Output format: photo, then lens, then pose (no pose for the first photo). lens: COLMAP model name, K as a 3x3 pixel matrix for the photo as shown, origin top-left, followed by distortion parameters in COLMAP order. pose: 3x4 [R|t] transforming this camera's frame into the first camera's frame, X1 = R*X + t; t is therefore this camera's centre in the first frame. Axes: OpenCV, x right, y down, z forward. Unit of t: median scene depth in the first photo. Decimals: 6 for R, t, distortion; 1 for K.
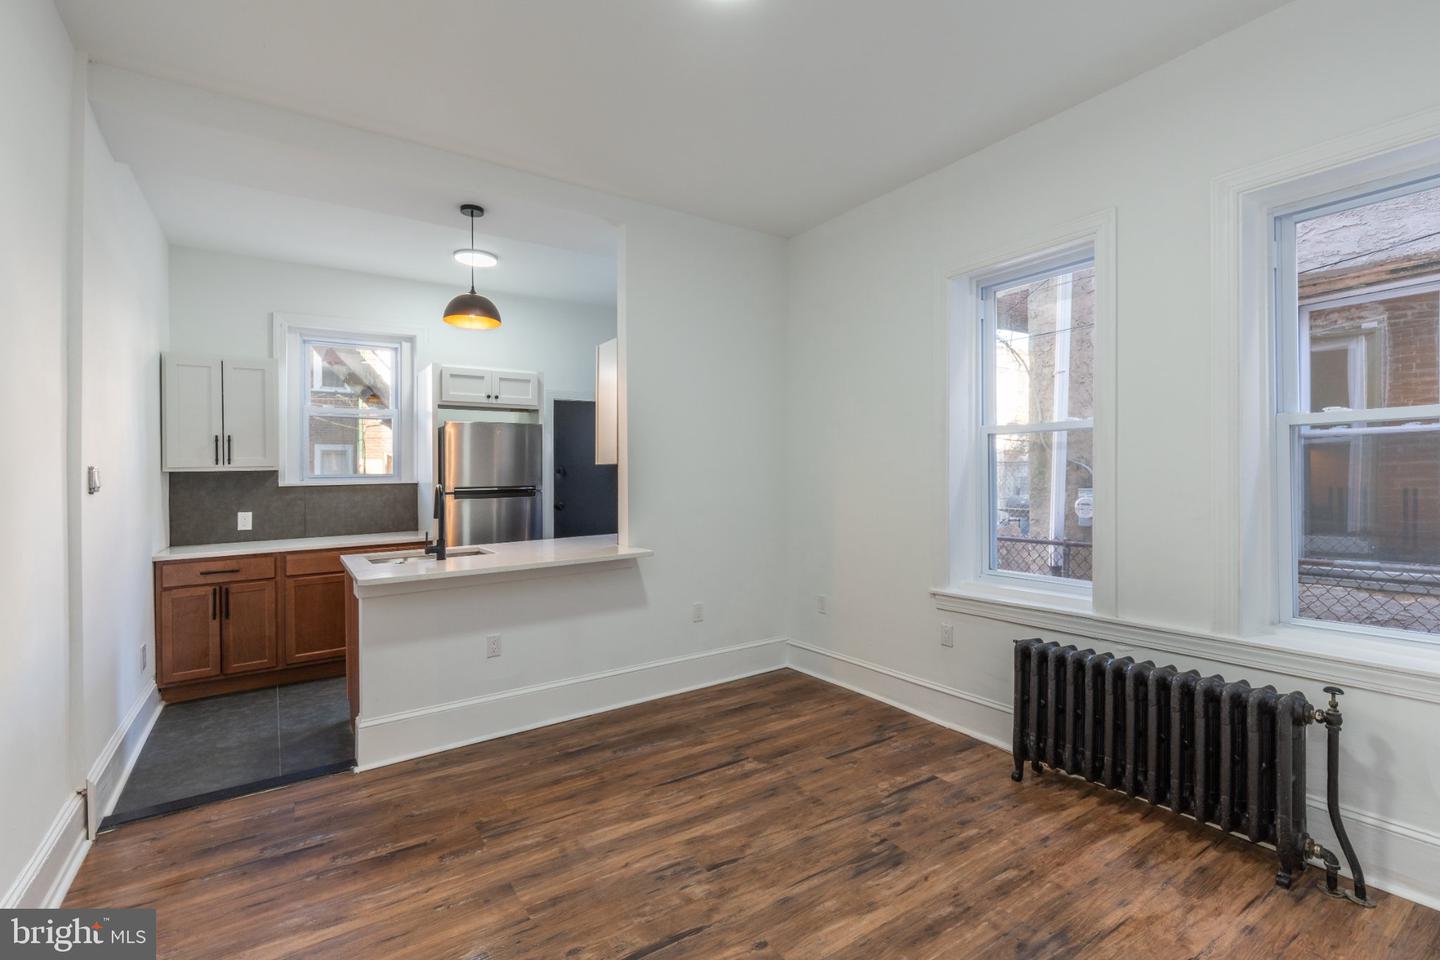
lens RADIAL K [[656.5, 0, 714.0], [0, 656.5, 470.8], [0, 0, 1]] dist [-0.000876, 0.000201]
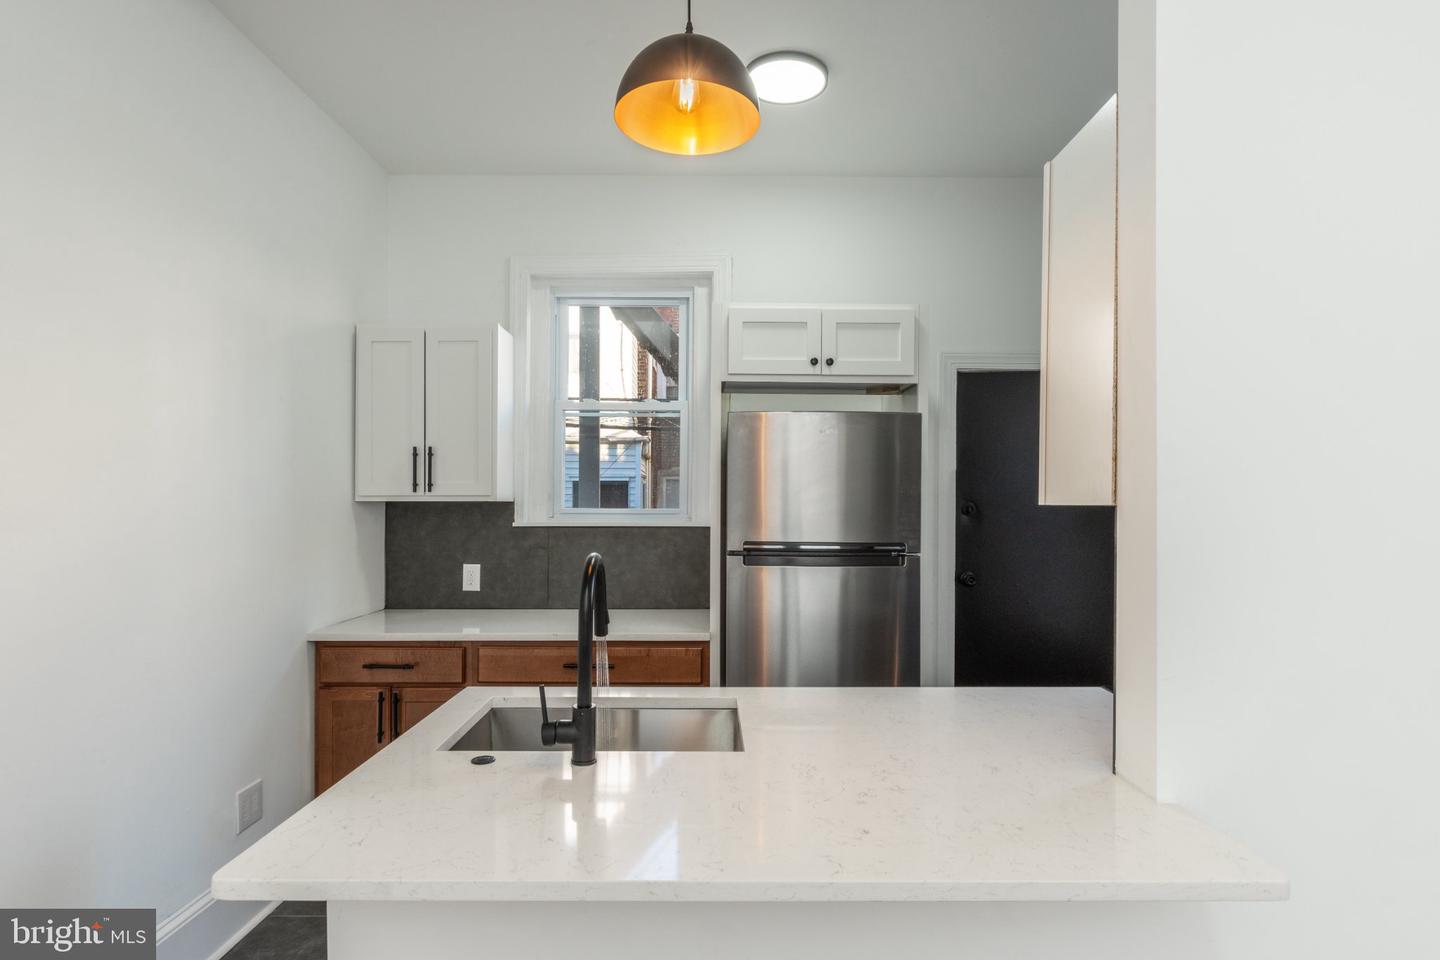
lens RADIAL K [[759.1, 0, 722.1], [0, 759.1, 483.8], [0, 0, 1]] dist [0.001754, -0.000867]
pose [[0.833834, 0.005516, -0.551988, -0.084026], [-0.016209, 0.999764, -0.014496, -0.010418], [0.551778, 0.021035, 0.833726, 0.491173]]
